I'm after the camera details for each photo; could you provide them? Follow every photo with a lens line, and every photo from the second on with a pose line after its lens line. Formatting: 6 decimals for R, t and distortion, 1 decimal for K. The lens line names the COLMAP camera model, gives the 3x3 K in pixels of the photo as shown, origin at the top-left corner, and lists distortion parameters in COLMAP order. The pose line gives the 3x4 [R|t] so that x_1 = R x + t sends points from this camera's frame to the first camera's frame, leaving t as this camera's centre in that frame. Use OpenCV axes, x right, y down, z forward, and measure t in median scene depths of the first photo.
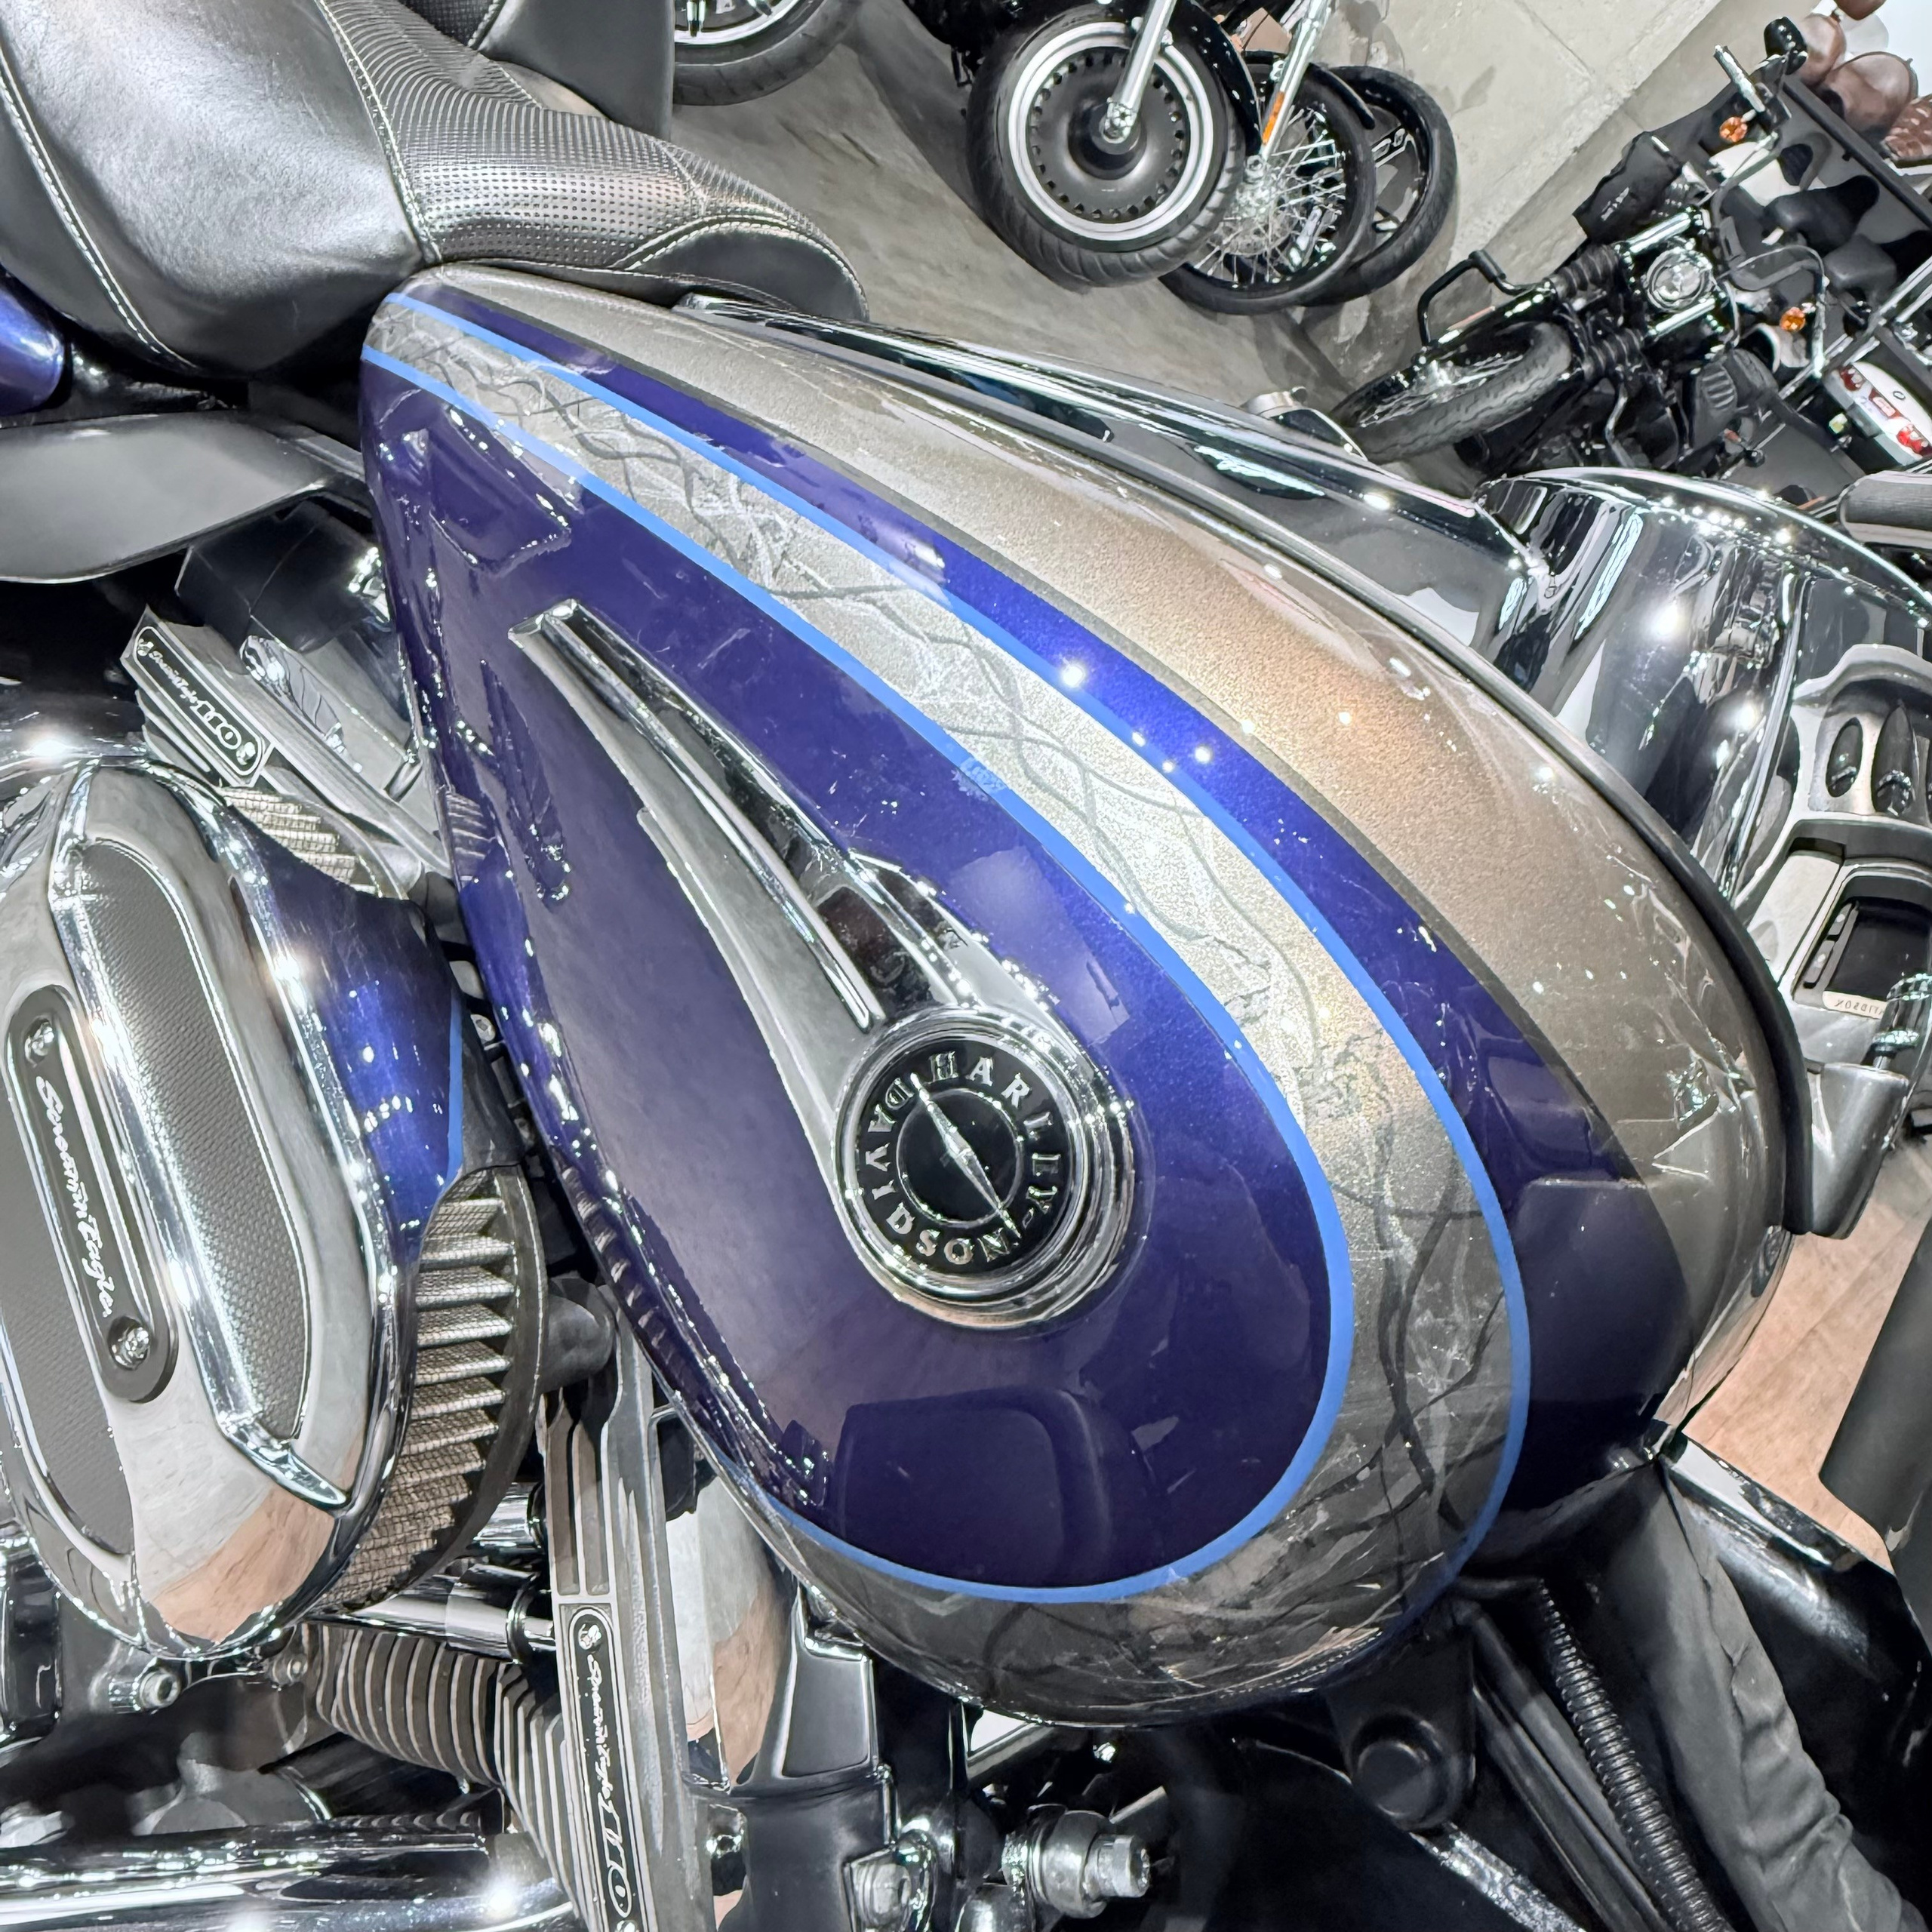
lens RADIAL K [[1525.8, 0, 966.0], [0, 1525.8, 966.0], [0, 0, 1]] dist [-0.003790, 0.001266]
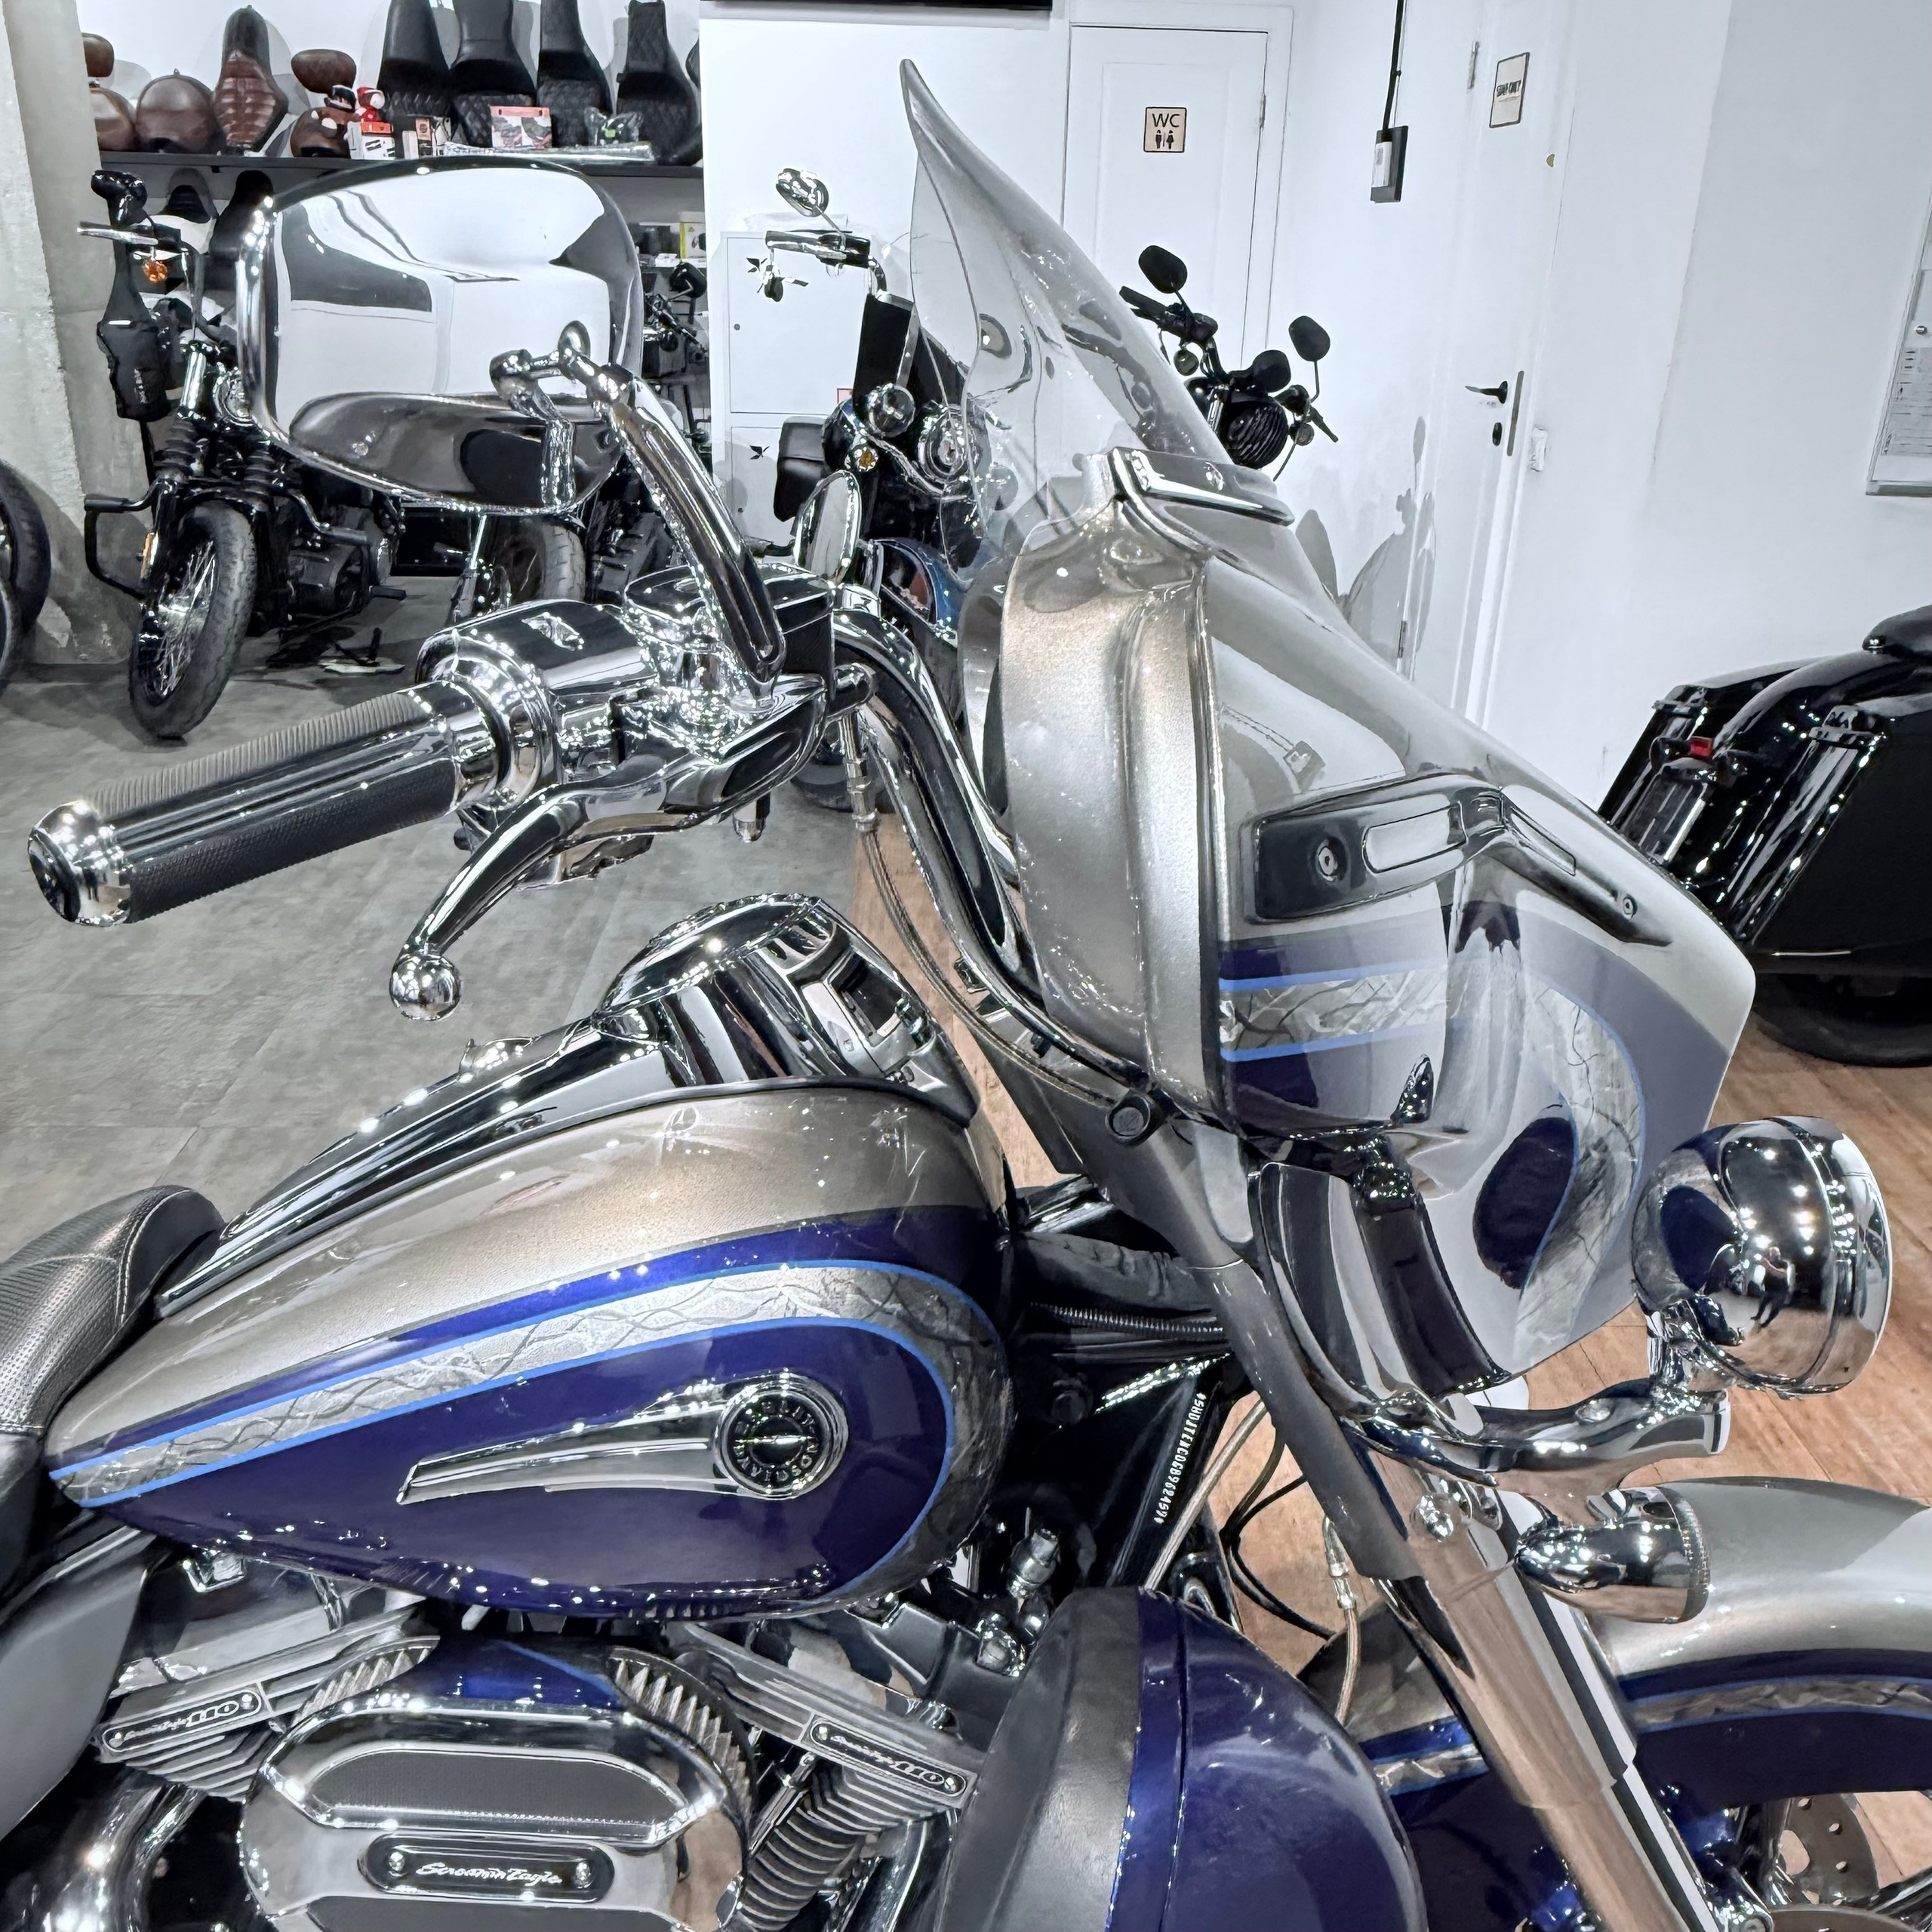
lens RADIAL K [[1766.1, 0, 965.6], [0, 1766.1, 941.5], [0, 0, 1]] dist [-0.009705, 0.012986]
pose [[0.493981, -0.792257, 0.358207, -0.156711], [0.774588, 0.588137, 0.232613, -0.520714], [-0.394964, 0.162557, 0.904200, -1.232065]]
